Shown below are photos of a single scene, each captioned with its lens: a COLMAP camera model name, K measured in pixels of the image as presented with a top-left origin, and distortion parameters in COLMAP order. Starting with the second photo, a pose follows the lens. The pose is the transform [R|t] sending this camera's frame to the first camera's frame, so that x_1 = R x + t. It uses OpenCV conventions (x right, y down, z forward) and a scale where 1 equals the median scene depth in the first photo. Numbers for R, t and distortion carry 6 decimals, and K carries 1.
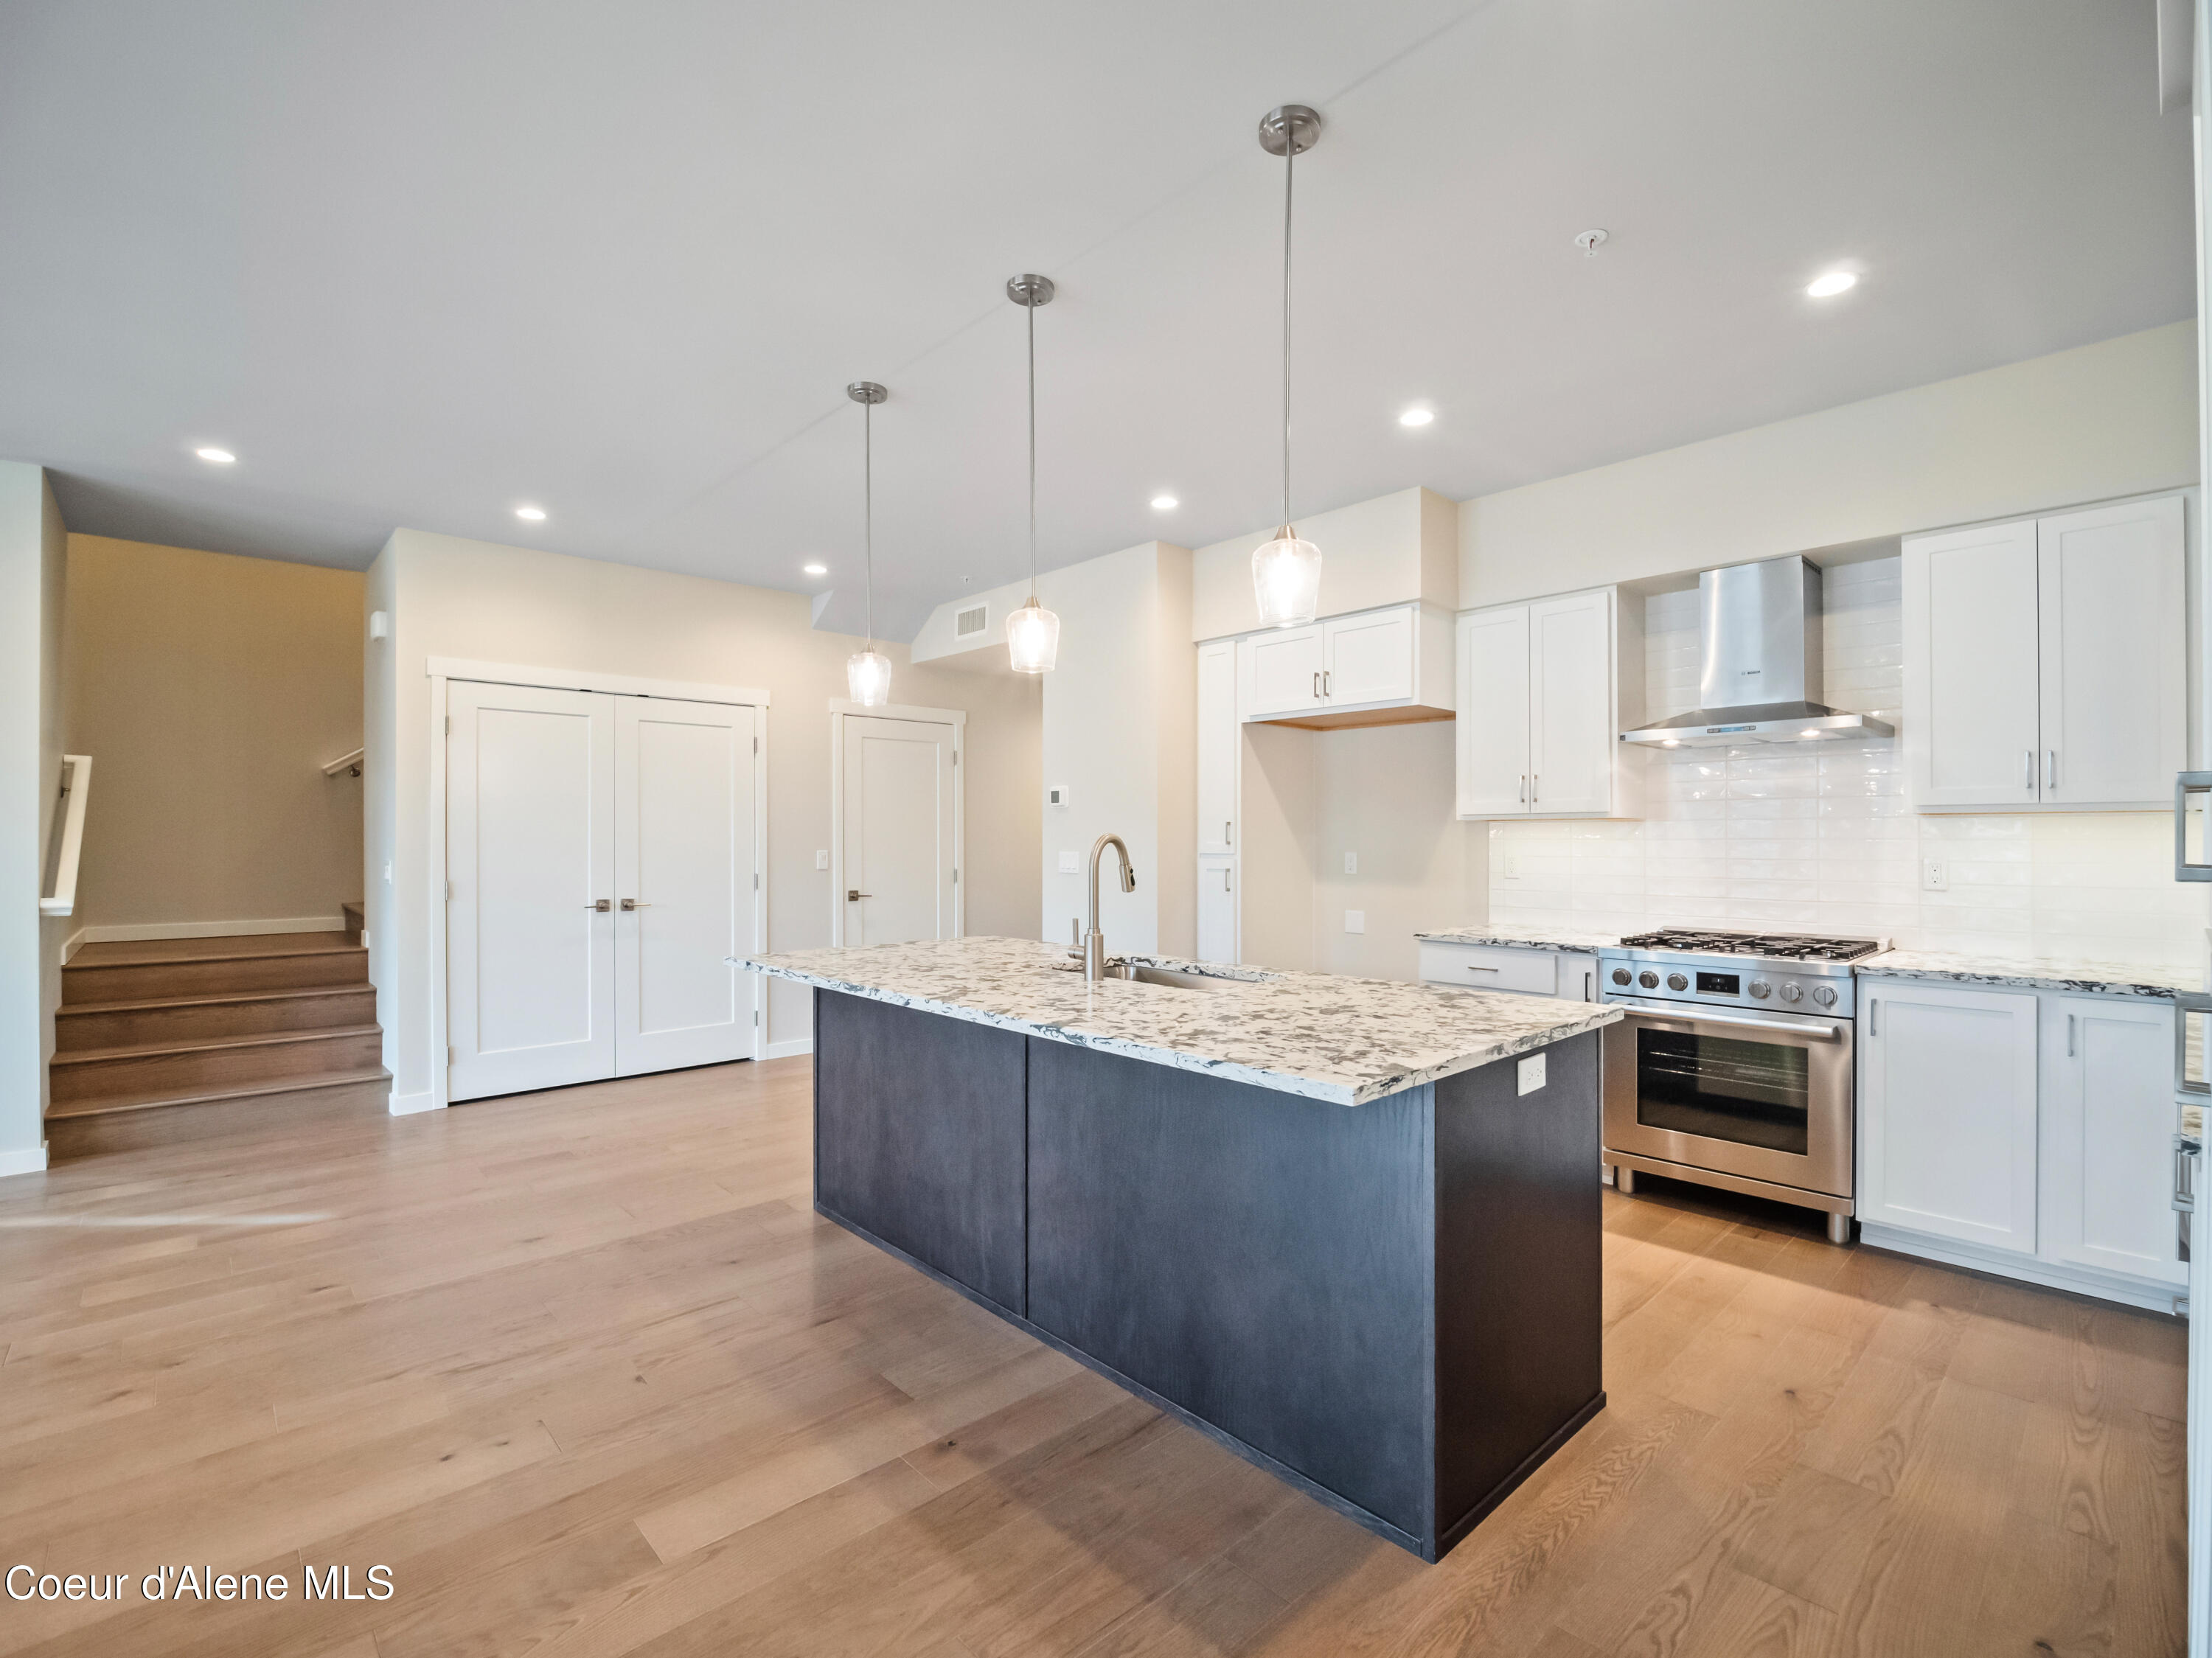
lens RADIAL K [[1012.4, 0, 1114.3], [0, 1012.4, 837.5], [0, 0, 1]] dist [-0.011747, -0.003802]
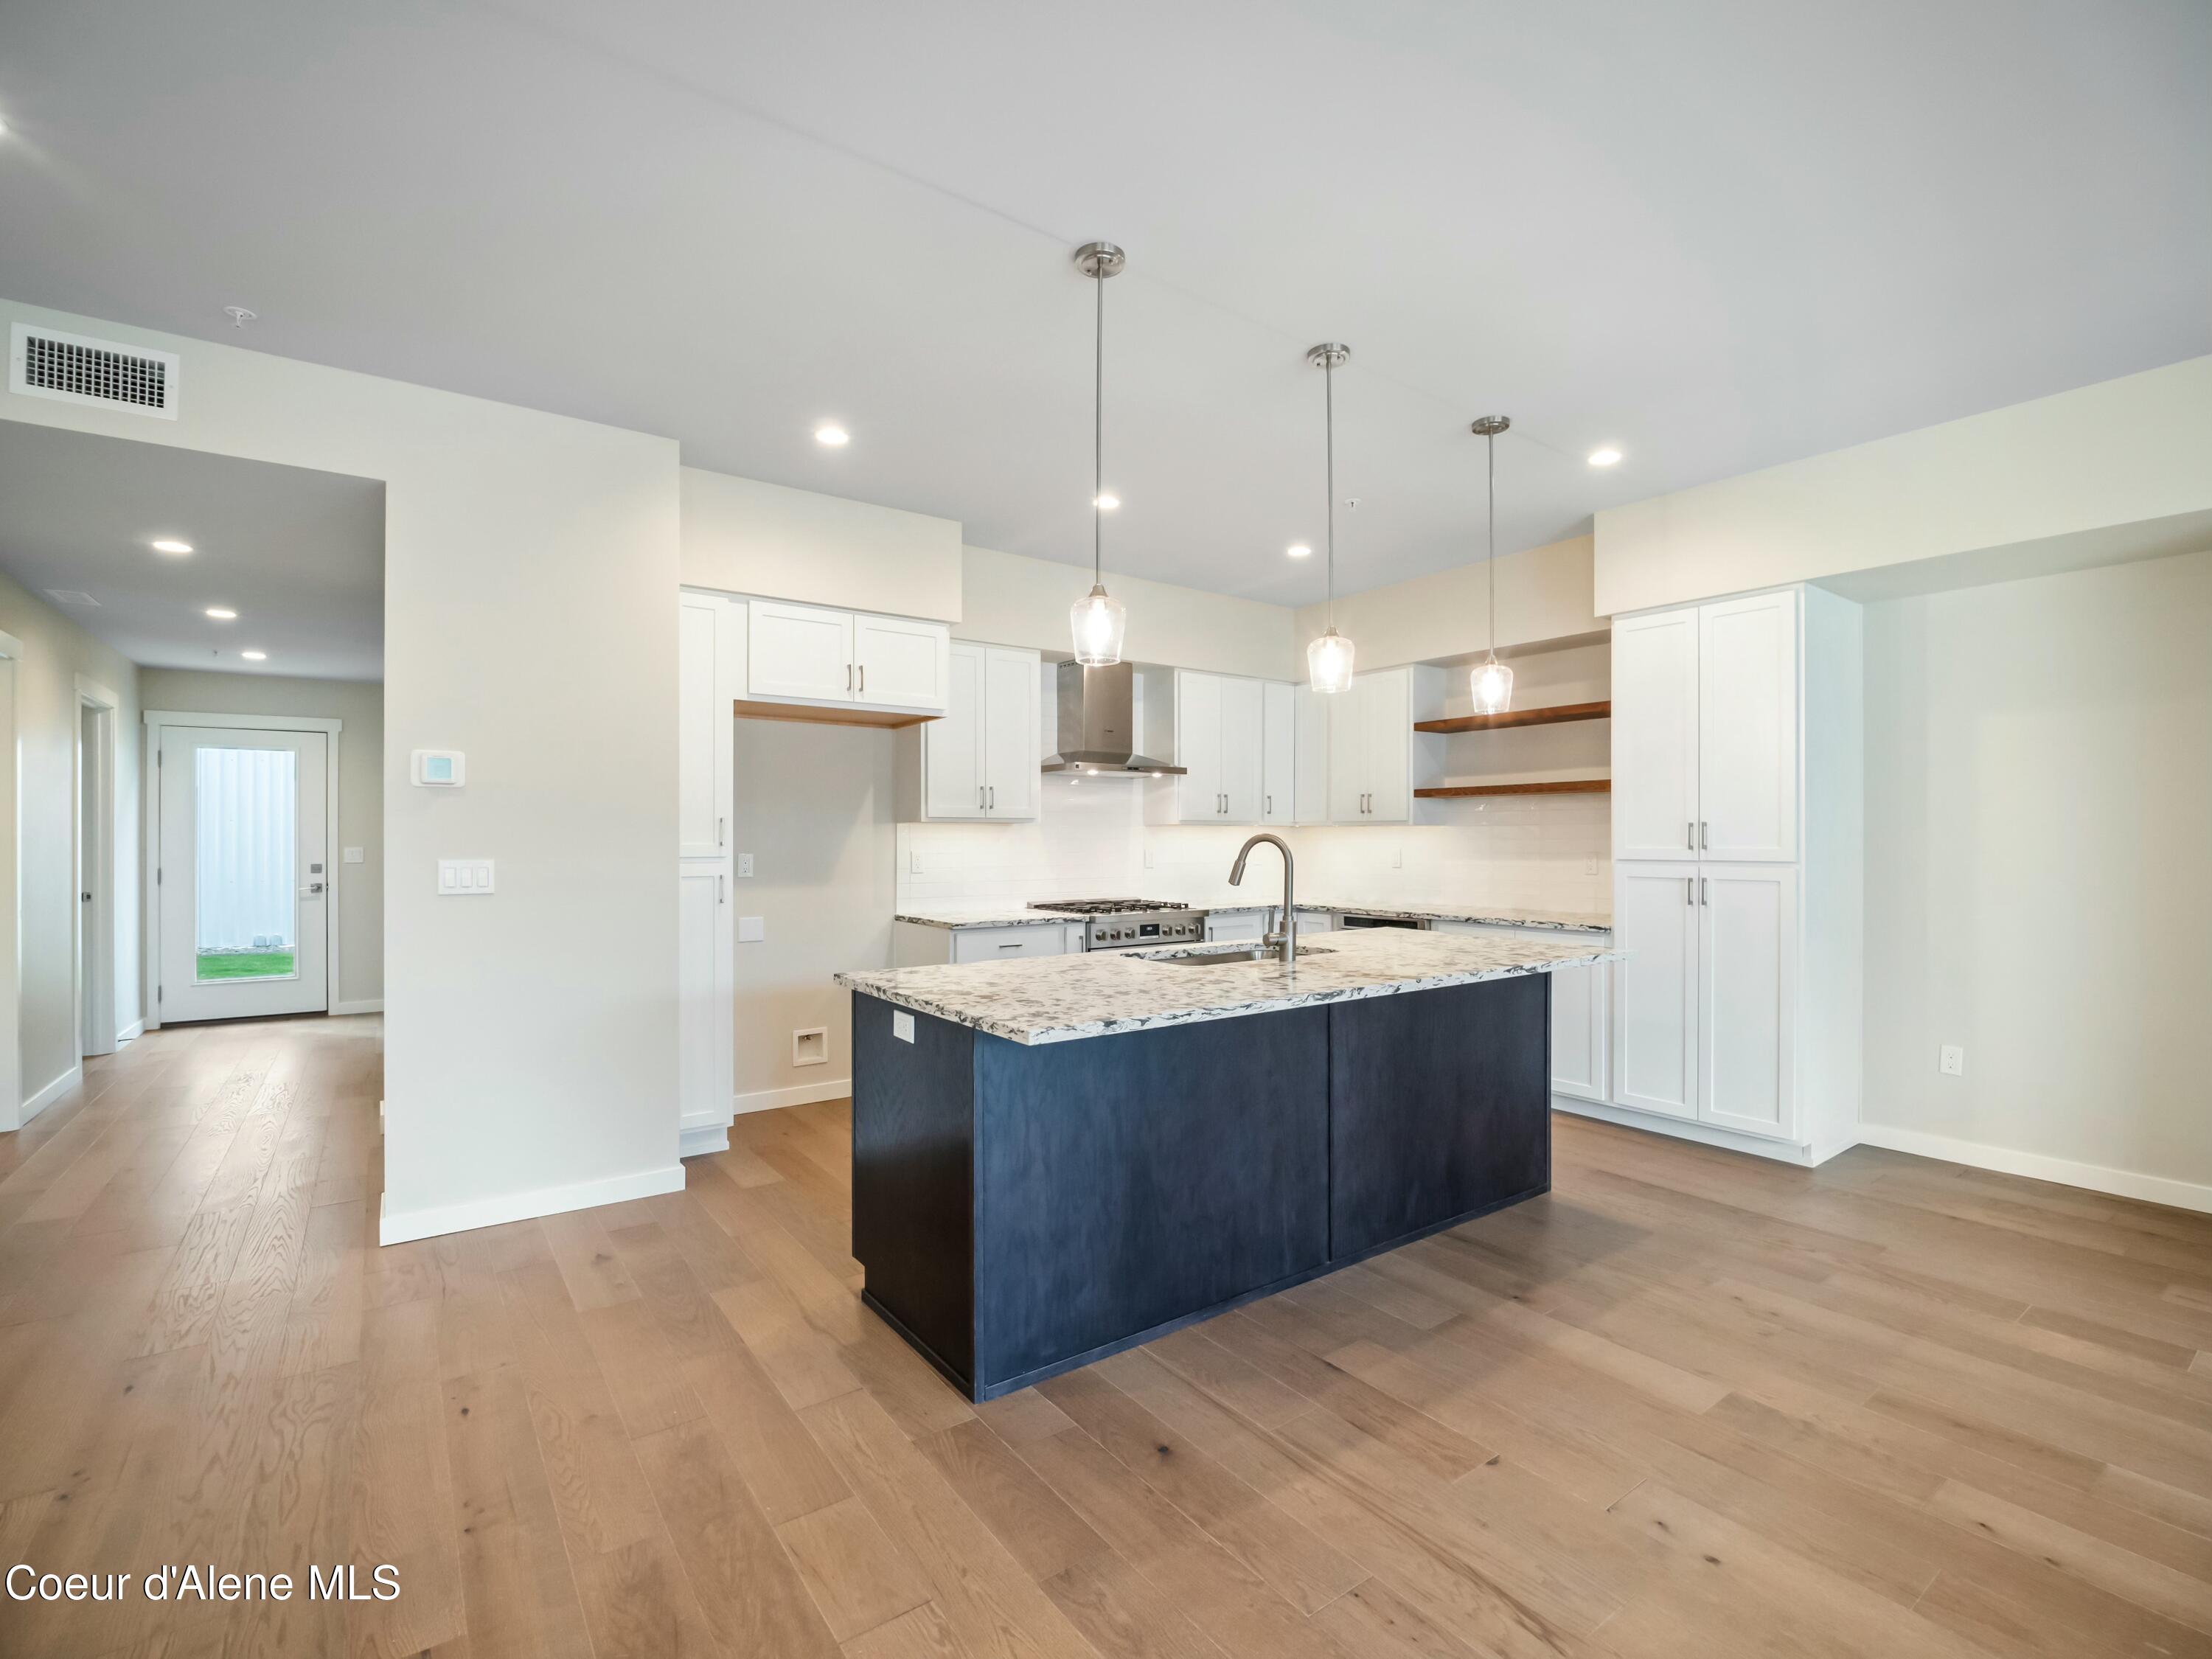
lens RADIAL K [[1012.5, 0, 1116.8], [0, 1012.5, 834.8], [0, 0, 1]] dist [-0.011747, -0.003802]
pose [[0.115703, 0.003022, 0.993279, -1.182872], [0.000324, 0.999995, -0.003080, 0.000835], [-0.993284, 0.000678, 0.115702, 1.053846]]
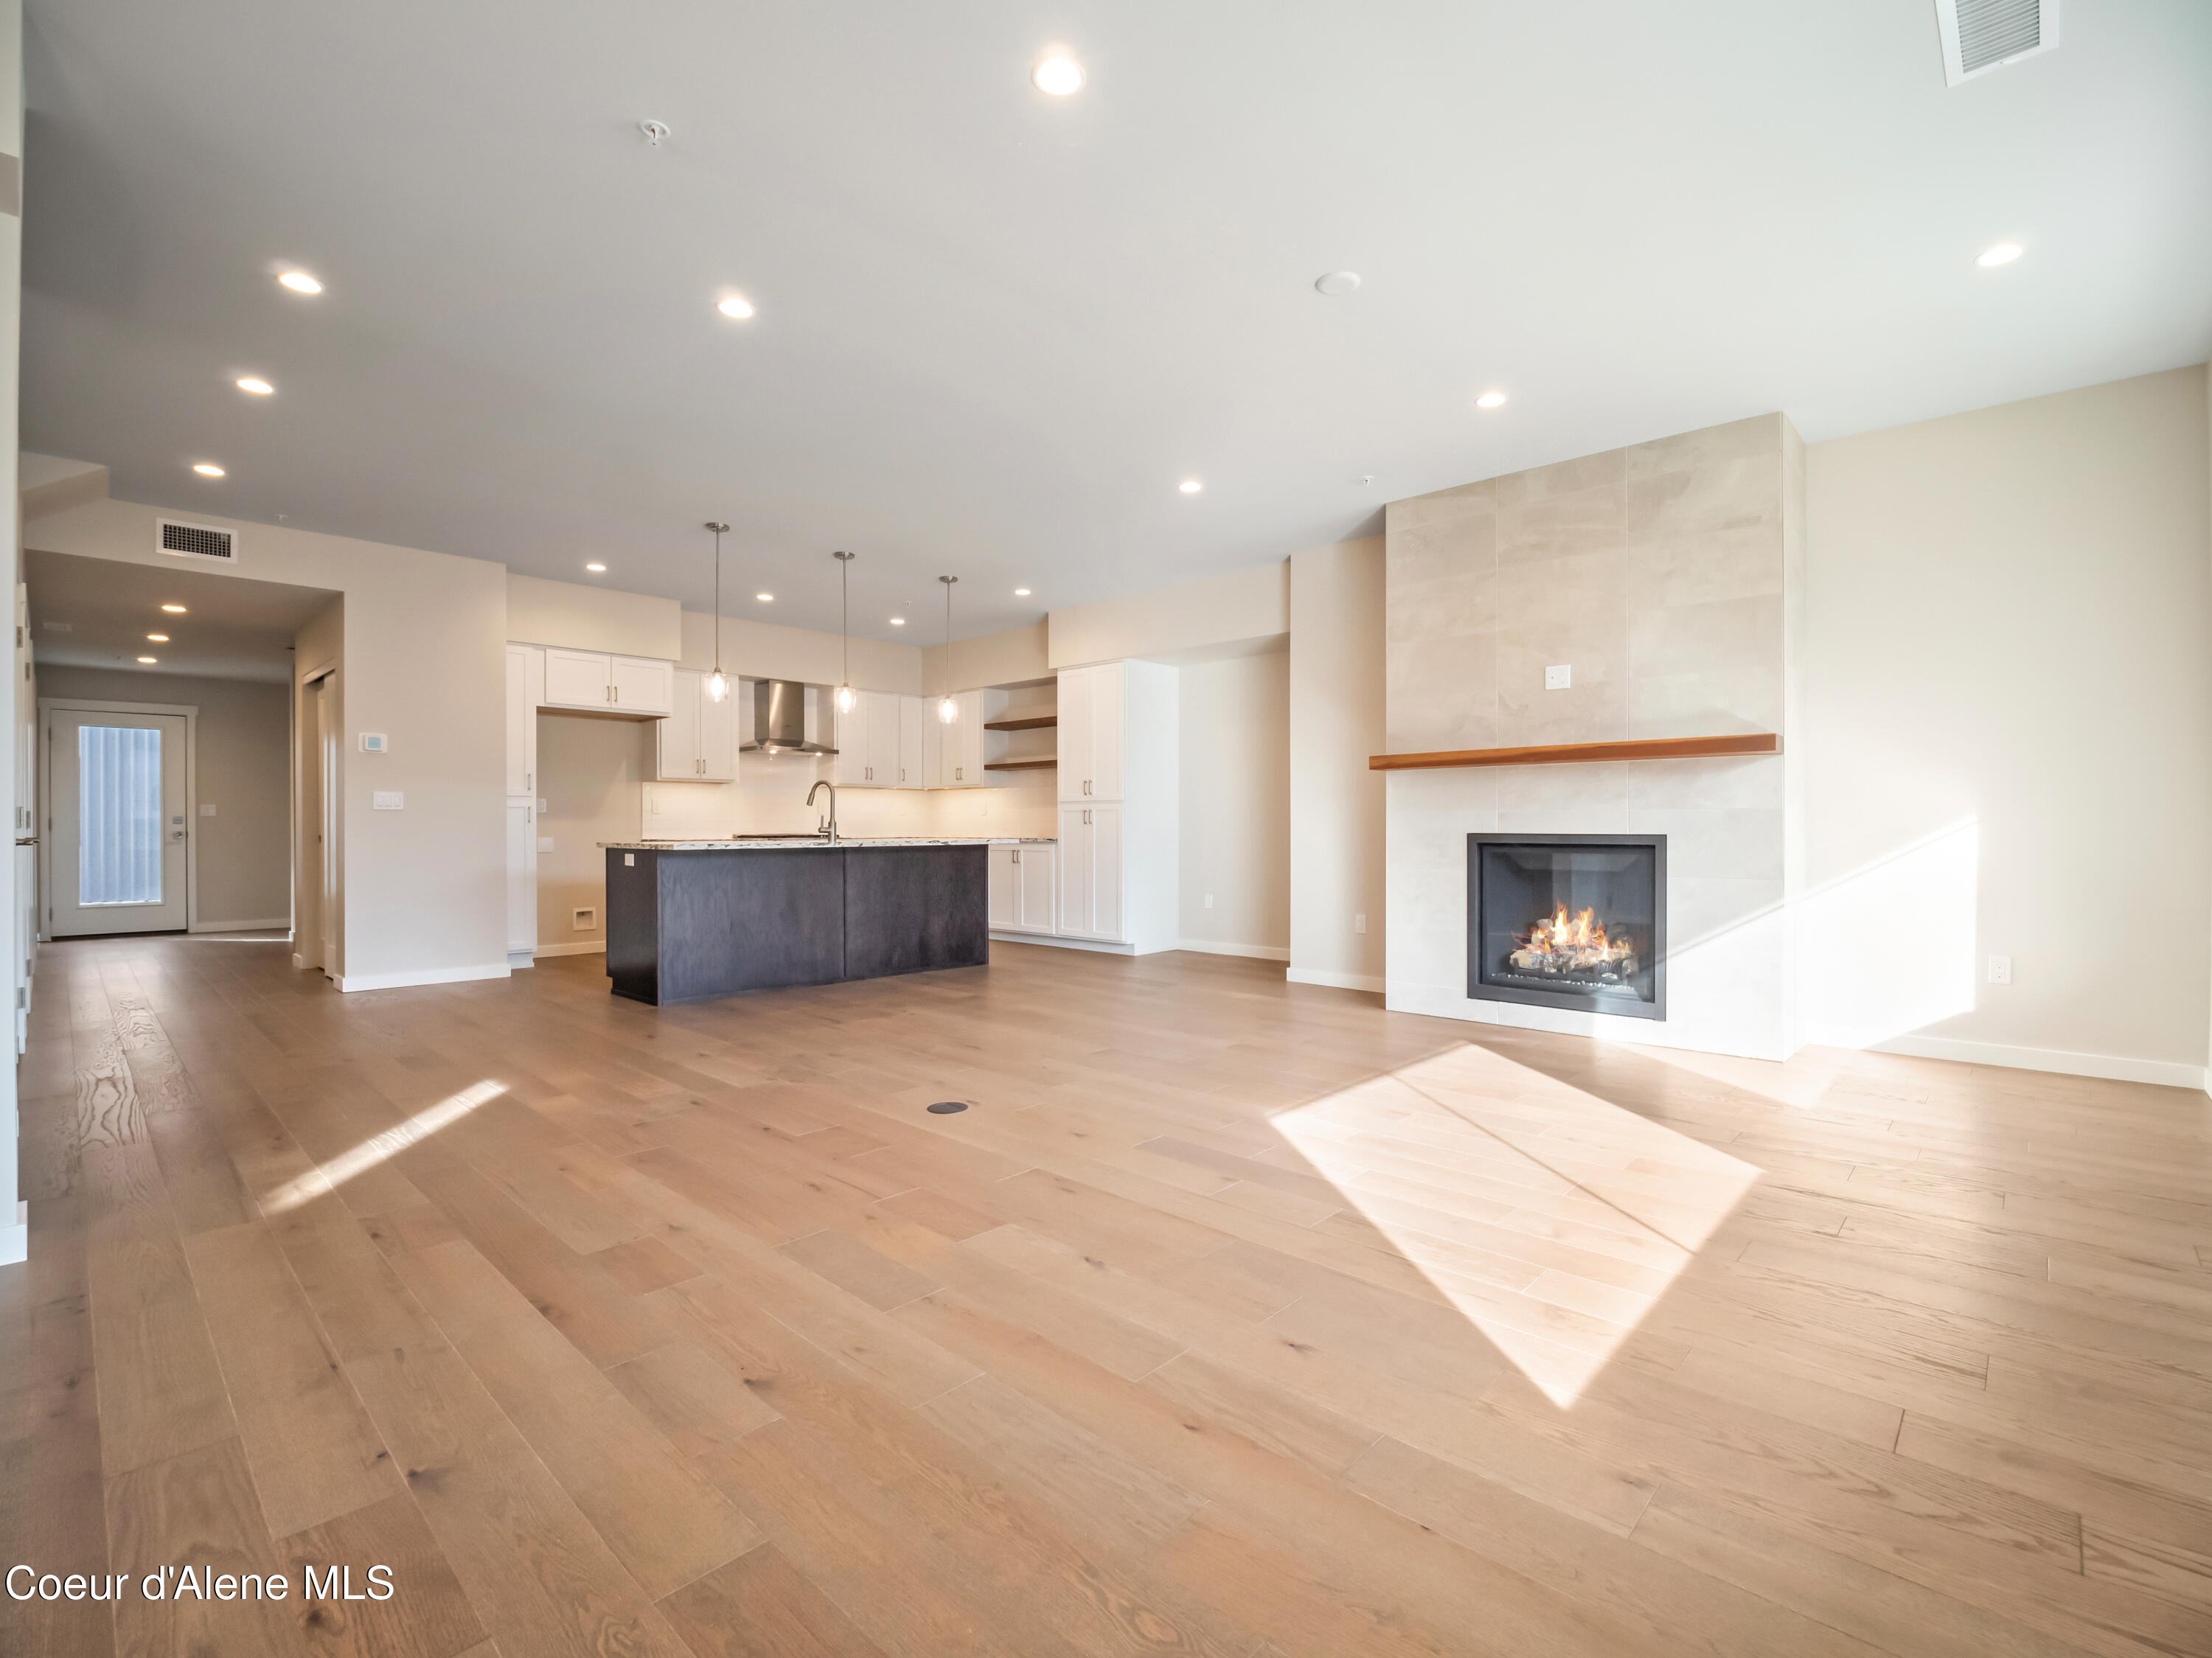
lens RADIAL K [[1012.4, 0, 1117.6], [0, 1012.4, 830.0], [0, 0, 1]] dist [-0.011747, -0.003802]
pose [[-0.076821, -0.002950, 0.997041, -2.451961], [0.001486, 0.999994, 0.003073, 0.107704], [-0.997044, 0.001718, -0.076816, 0.505633]]
